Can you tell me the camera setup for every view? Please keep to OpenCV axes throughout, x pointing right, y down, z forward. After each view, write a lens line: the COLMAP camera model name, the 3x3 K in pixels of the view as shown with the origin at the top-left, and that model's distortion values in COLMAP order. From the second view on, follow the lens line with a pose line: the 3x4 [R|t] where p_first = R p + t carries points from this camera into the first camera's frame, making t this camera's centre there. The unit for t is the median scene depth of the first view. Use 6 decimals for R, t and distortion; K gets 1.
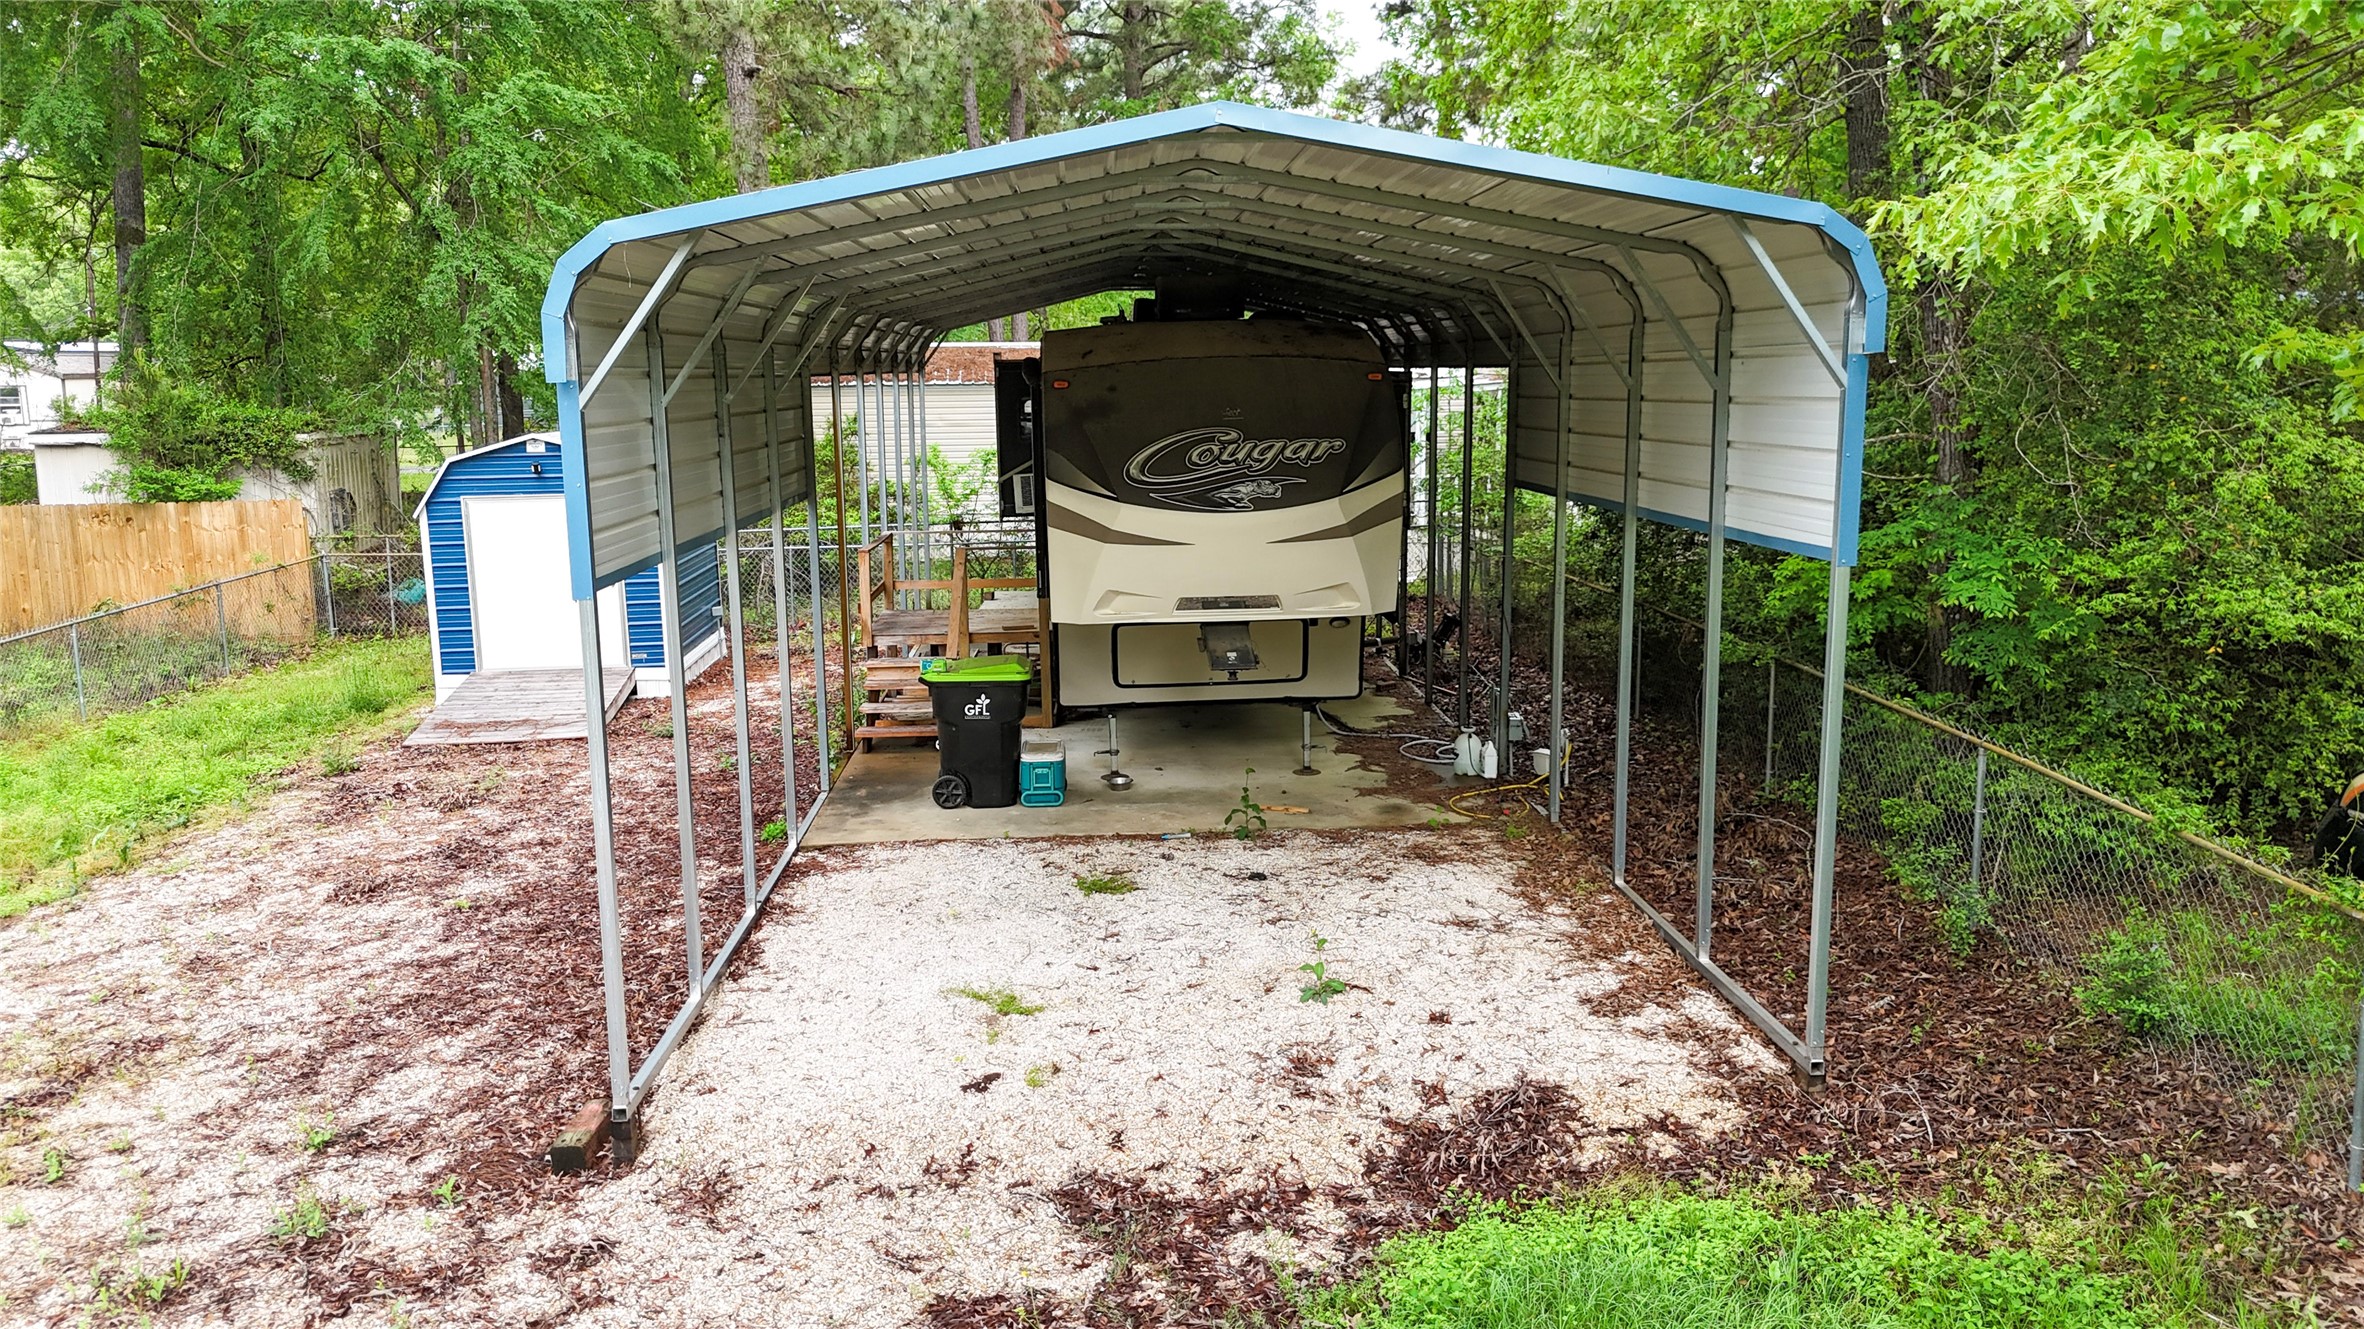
lens RADIAL K [[1750.3, 0, 1182.0], [0, 1750.3, 664.5], [0, 0, 1]] dist [0.097163, -0.103707]
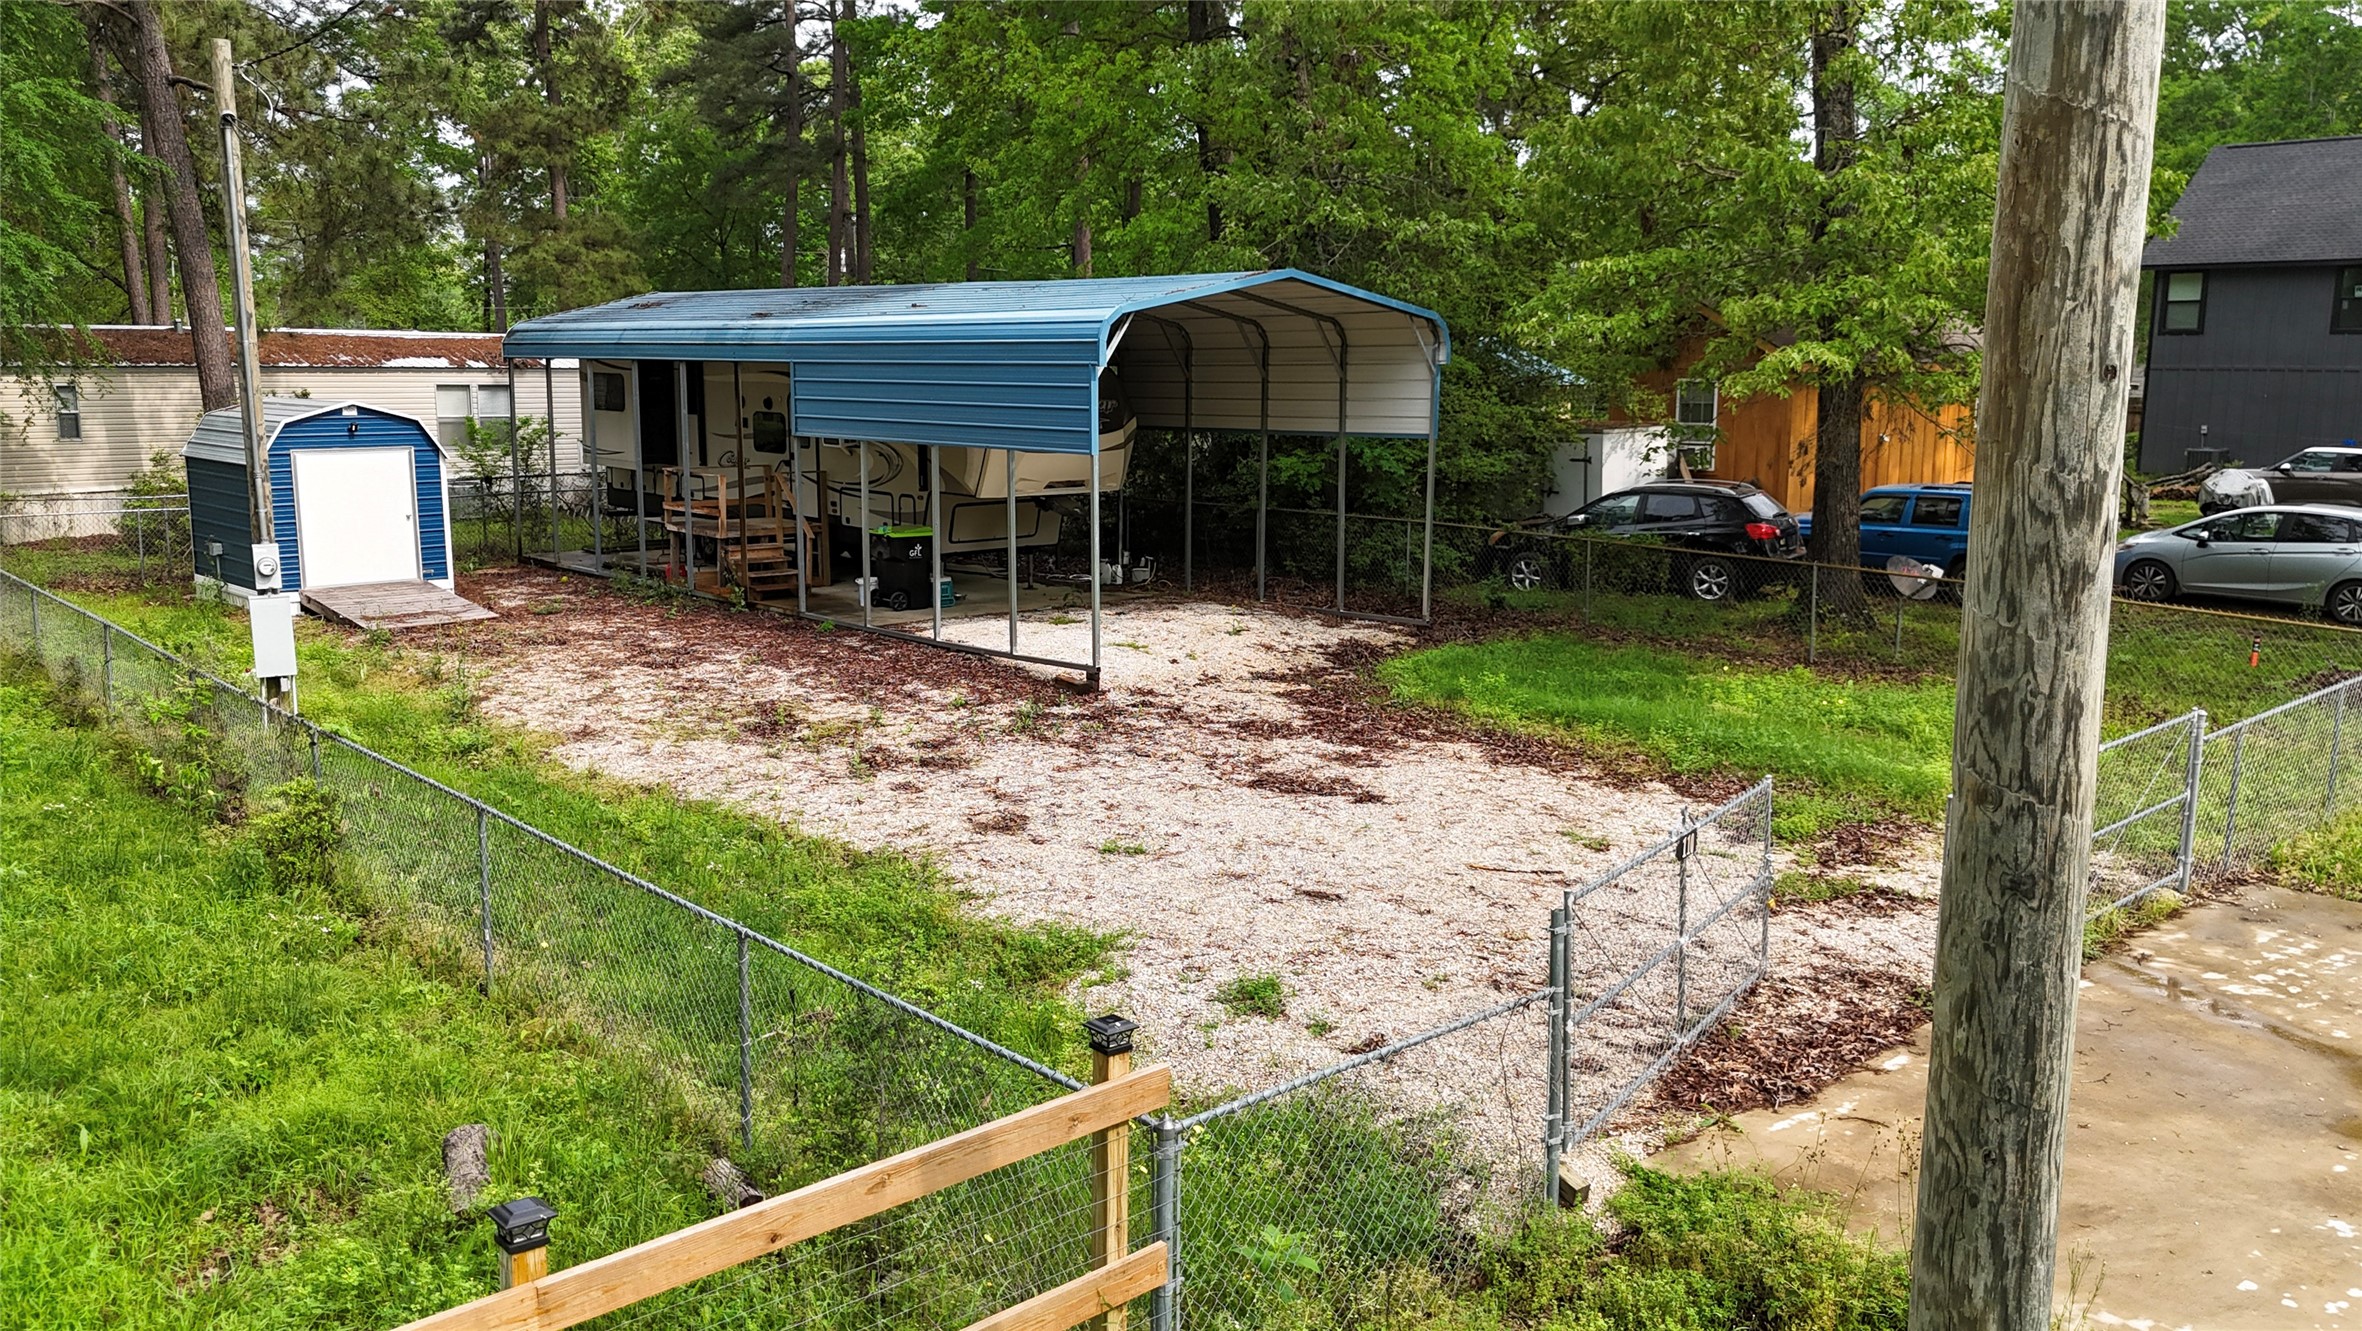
lens RADIAL K [[1743.3, 0, 1177.0], [0, 1743.3, 734.2], [0, 0, 1]] dist [0.061471, -0.102405]
pose [[0.790350, -0.106663, 0.603299, -1.058677], [0.083830, 0.994294, 0.065969, 0.121535], [-0.606893, -0.001564, 0.794782, -0.612045]]
